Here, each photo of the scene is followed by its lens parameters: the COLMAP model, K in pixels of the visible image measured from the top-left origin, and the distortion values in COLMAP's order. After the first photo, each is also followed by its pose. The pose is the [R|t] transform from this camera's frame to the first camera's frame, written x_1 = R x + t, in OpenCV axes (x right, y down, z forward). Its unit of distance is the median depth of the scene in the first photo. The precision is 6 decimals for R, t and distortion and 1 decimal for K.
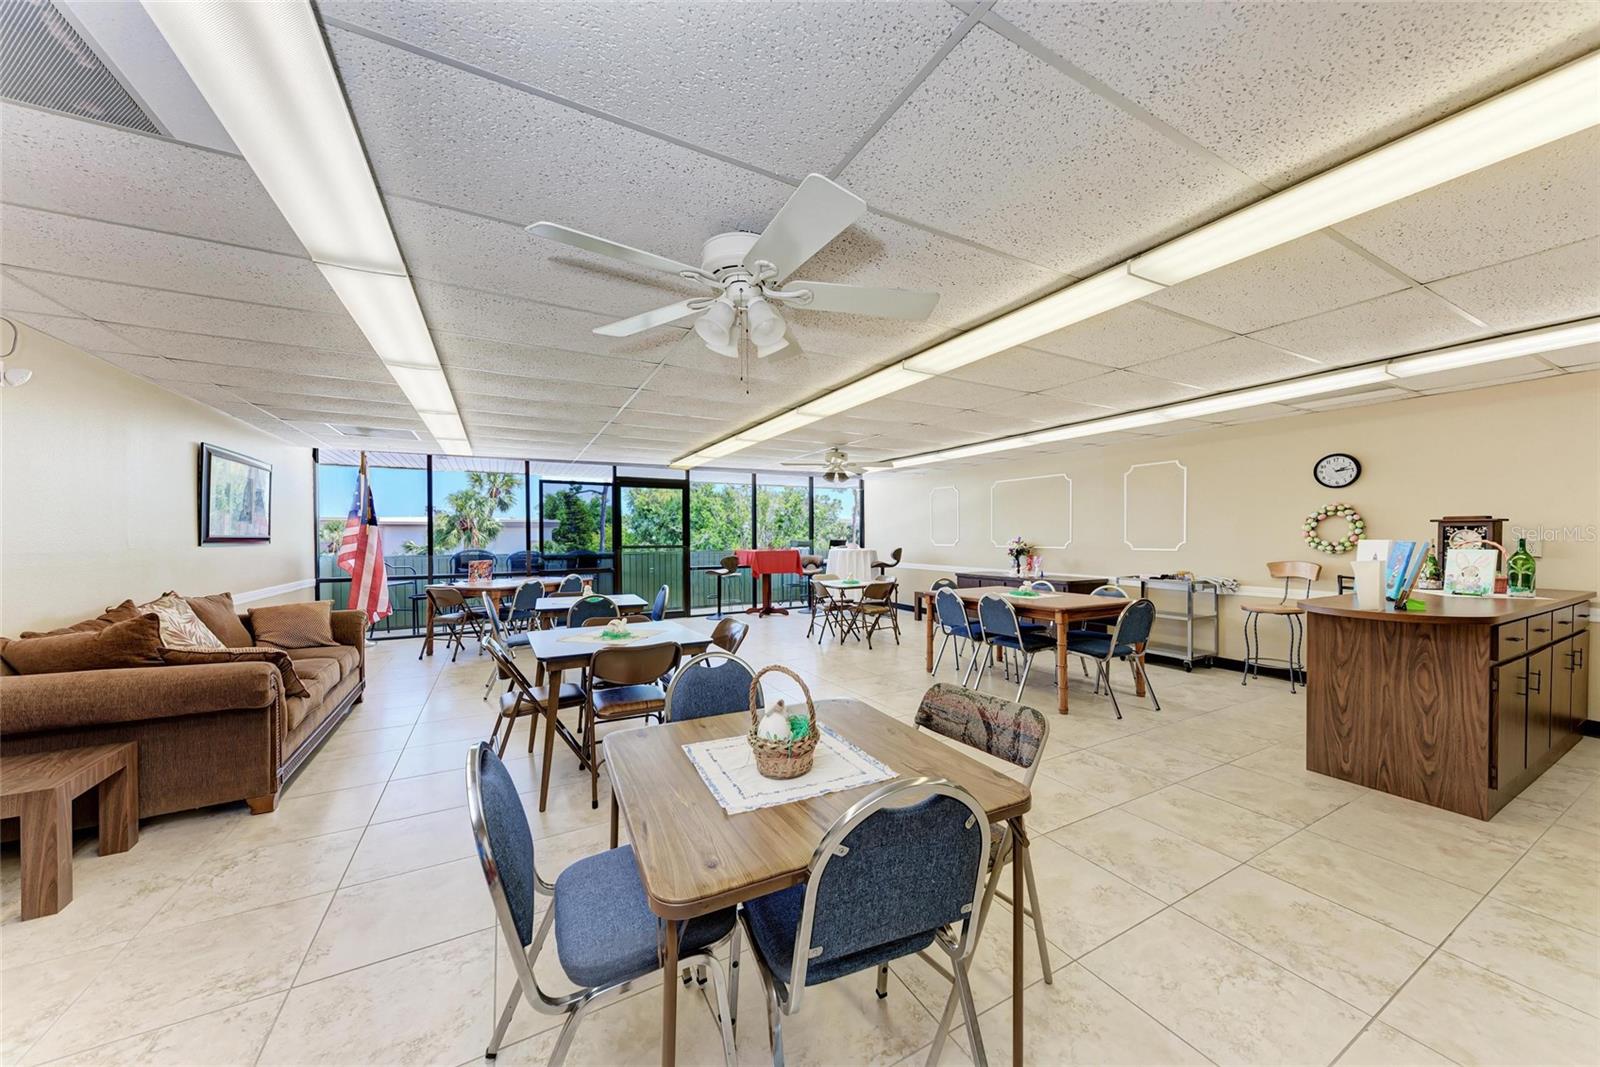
lens RADIAL K [[545.0, 0, 803.4], [0, 545.0, 538.0], [0, 0, 1]] dist [0.006219, -0.001359]
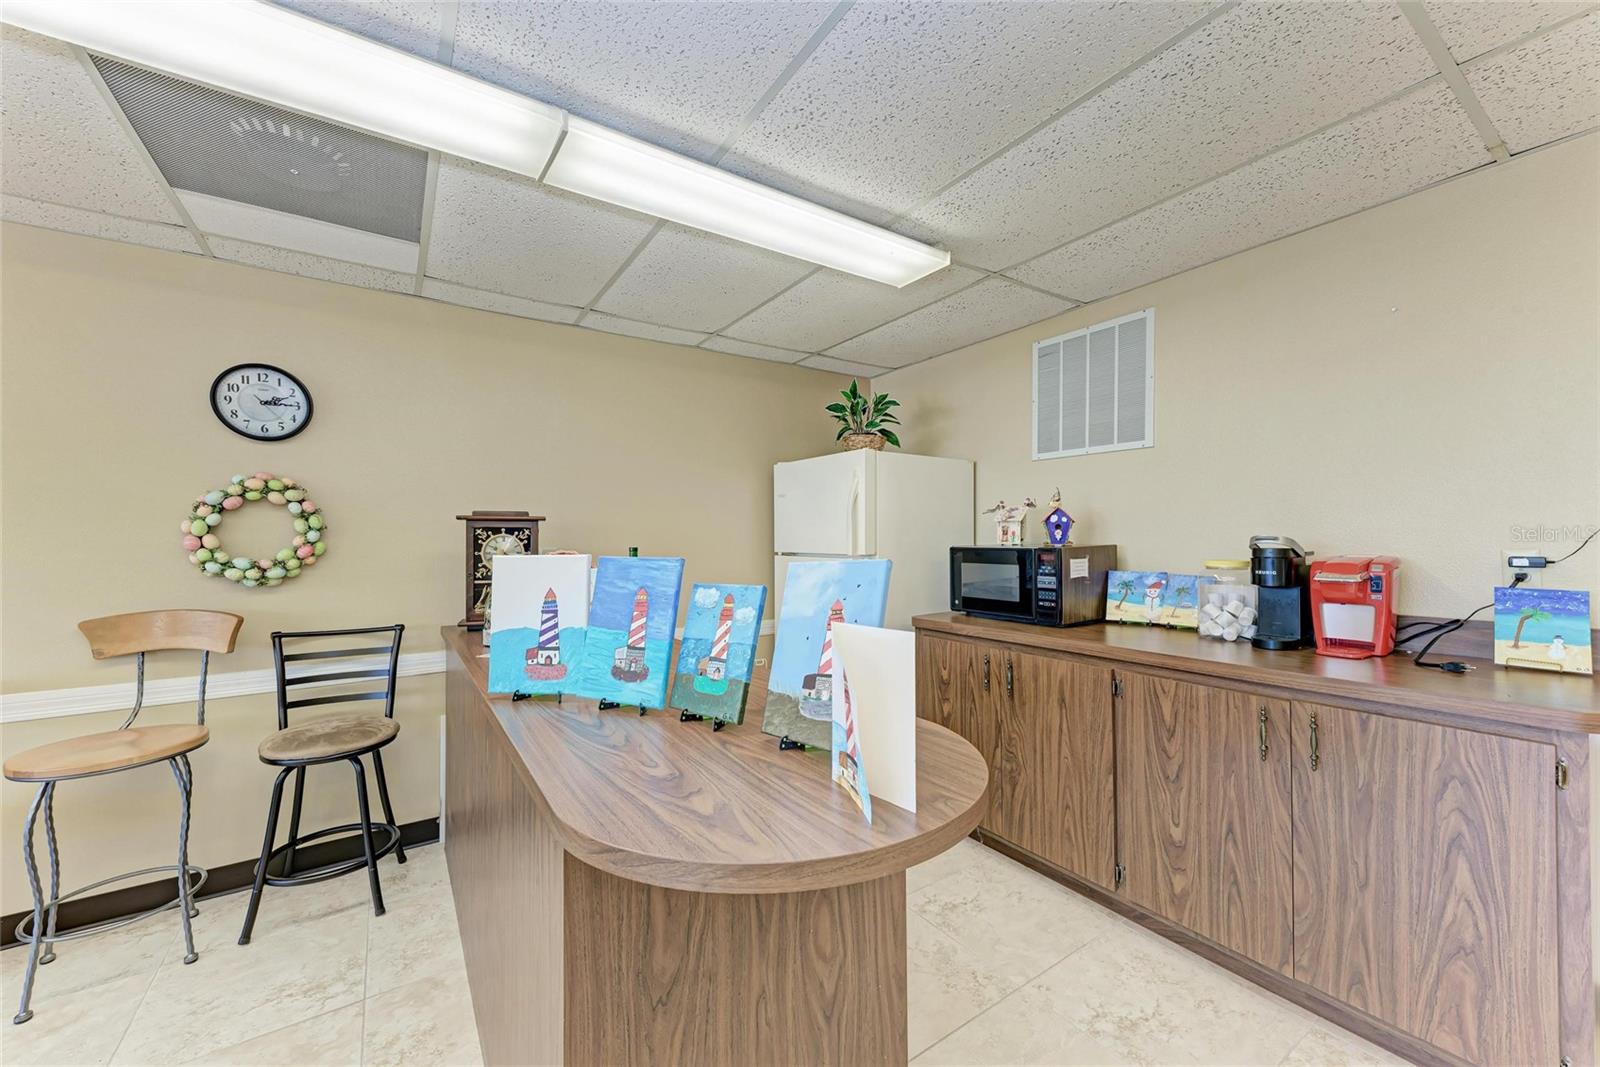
lens RADIAL K [[613.1, 0, 807.3], [0, 613.1, 538.8], [0, 0, 1]] dist [0.012187, 0.000120]
pose [[-0.109638, 0.001713, 0.993970, 0.416901], [0.009991, 0.999950, -0.000621, -0.005116], [-0.993921, 0.009863, -0.109650, 0.613621]]
